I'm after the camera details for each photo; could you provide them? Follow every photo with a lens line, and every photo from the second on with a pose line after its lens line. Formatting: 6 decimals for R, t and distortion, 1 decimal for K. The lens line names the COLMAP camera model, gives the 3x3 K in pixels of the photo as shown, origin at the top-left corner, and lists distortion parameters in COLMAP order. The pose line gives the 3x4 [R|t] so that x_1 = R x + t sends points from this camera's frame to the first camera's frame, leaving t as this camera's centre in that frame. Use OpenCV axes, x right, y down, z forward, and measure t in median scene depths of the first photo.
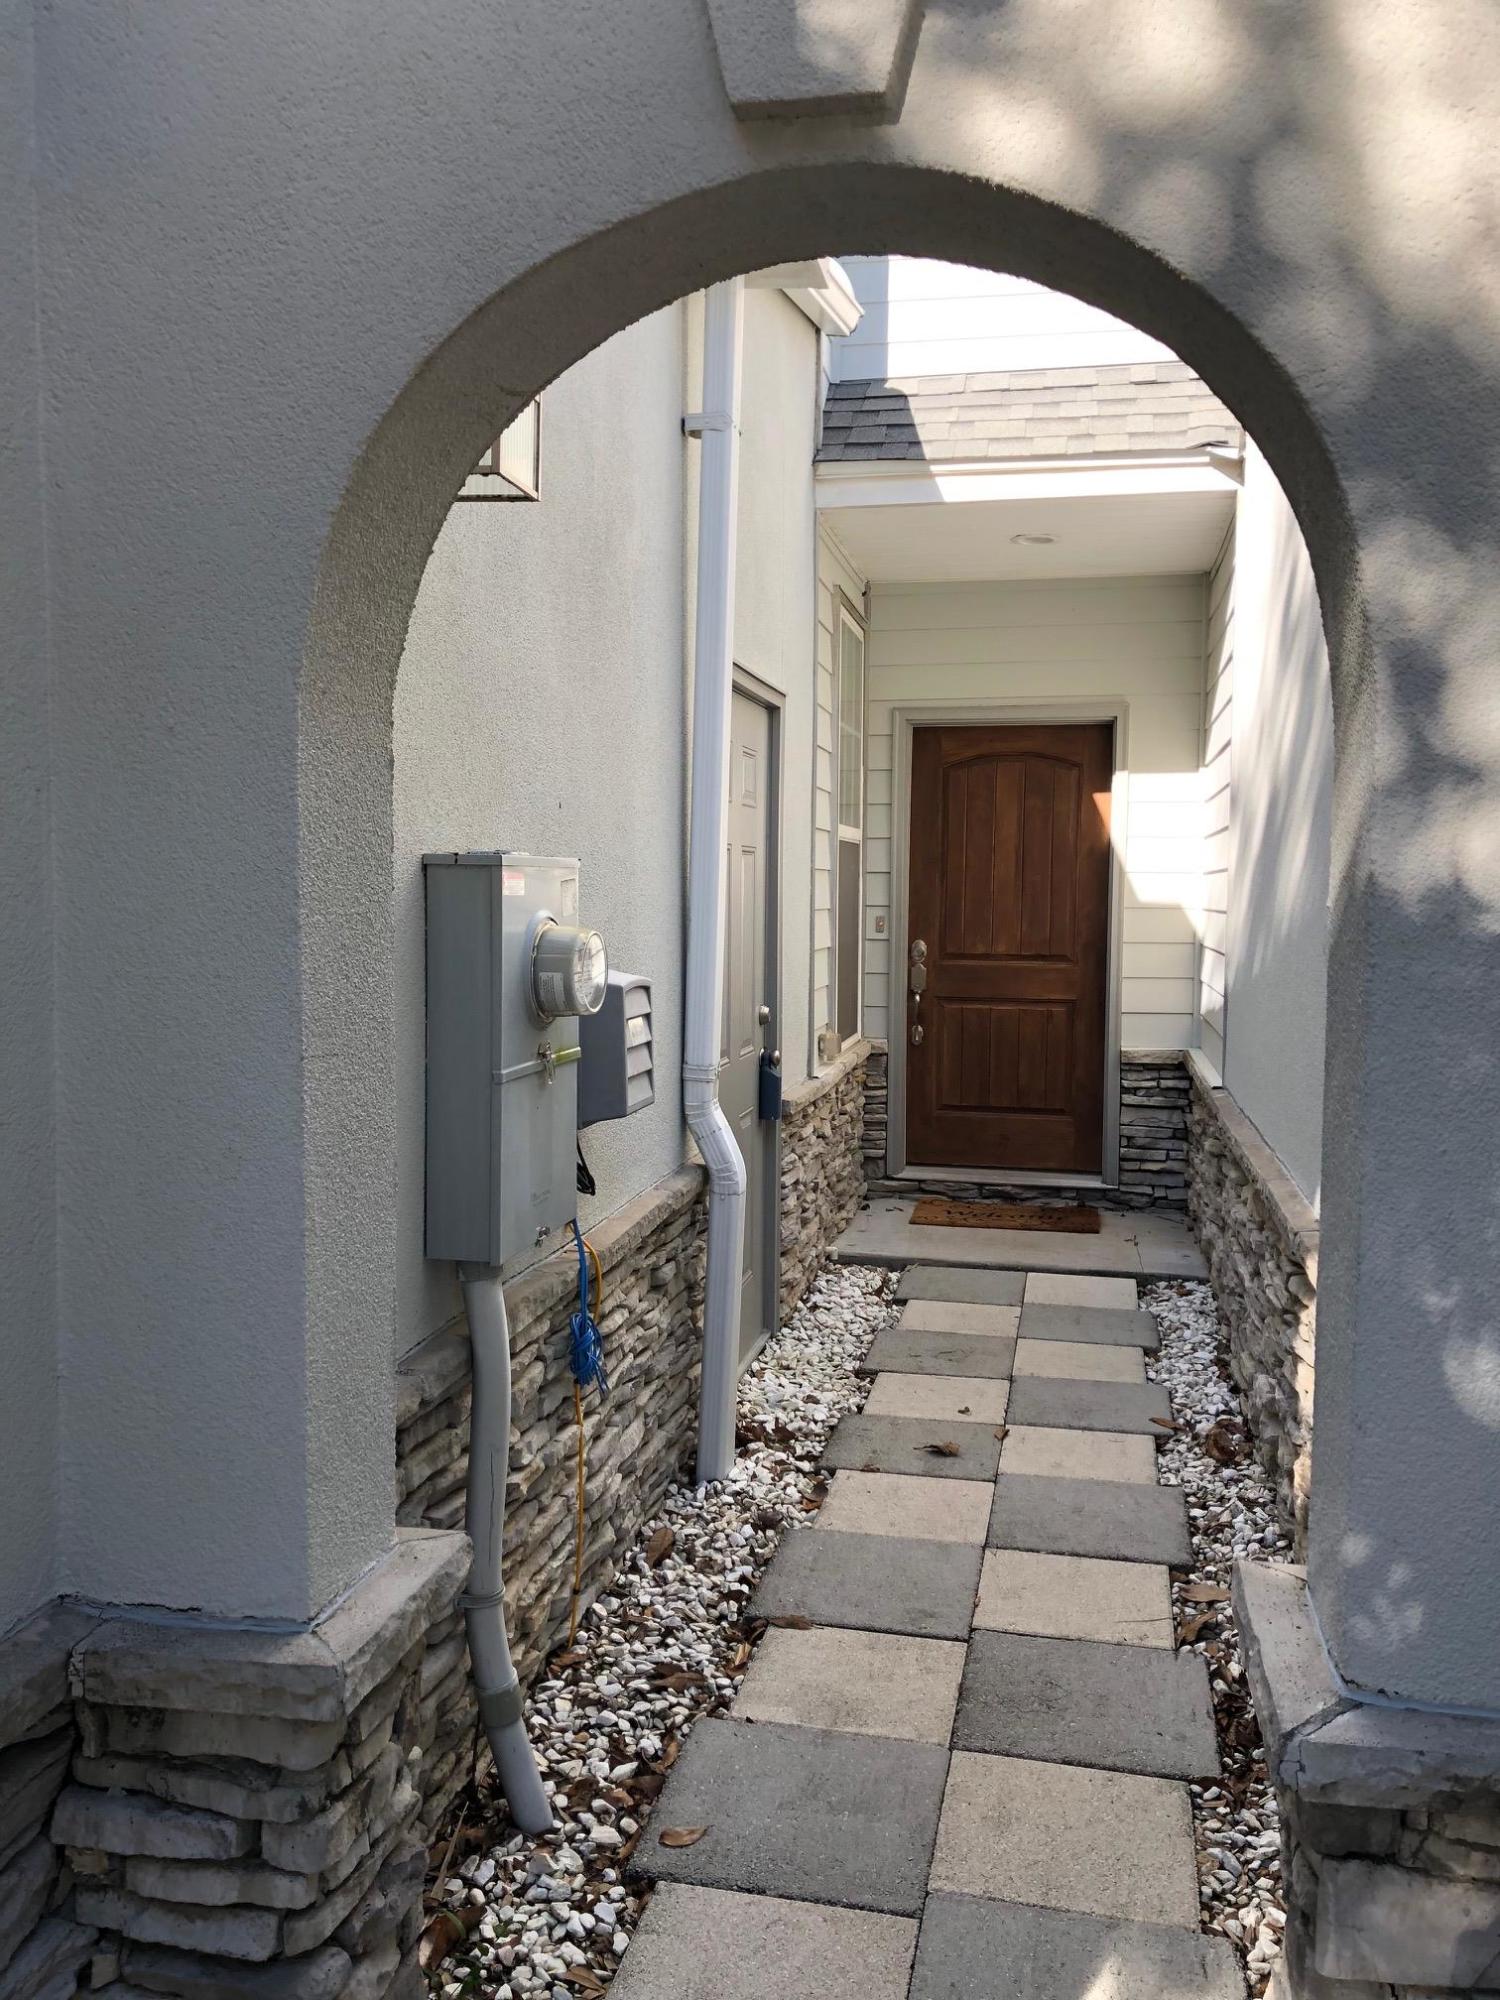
lens RADIAL K [[1653.6, 0, 738.6], [0, 1653.6, 998.8], [0, 0, 1]] dist [-0.010829, -0.011388]
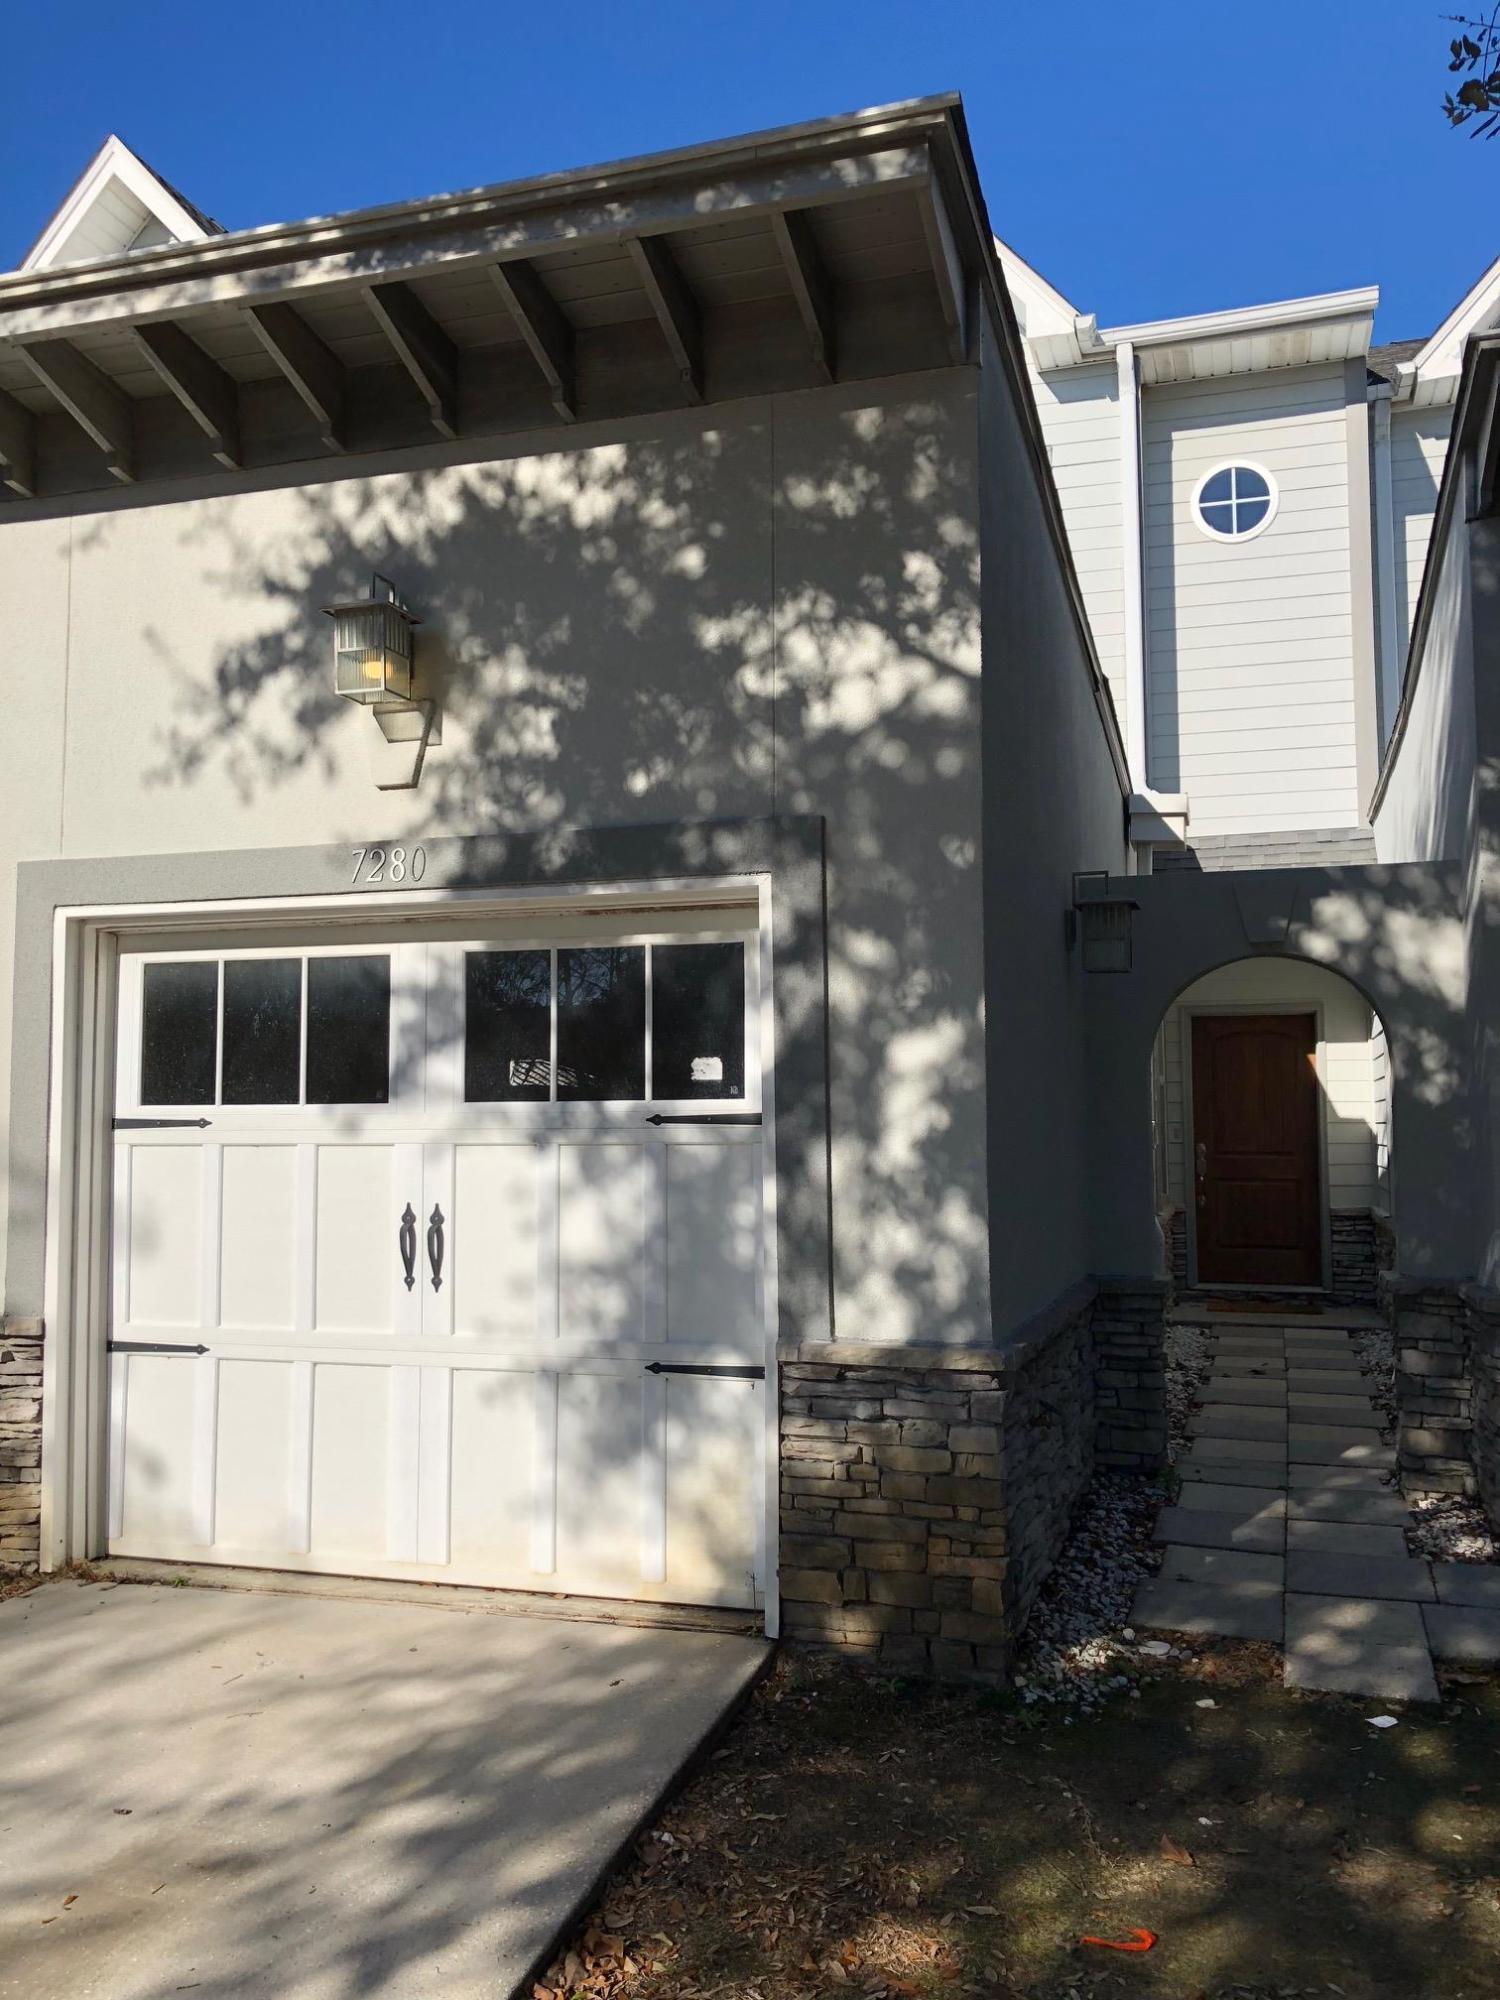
lens RADIAL K [[1653.6, 0, 762.6], [0, 1653.6, 992.1], [0, 0, 1]] dist [-0.010829, -0.011388]
pose [[0.995726, -0.021851, -0.089729, -0.181968], [0.008368, 0.988957, -0.147969, 0.057841], [0.091971, 0.146586, 0.984913, -0.715311]]
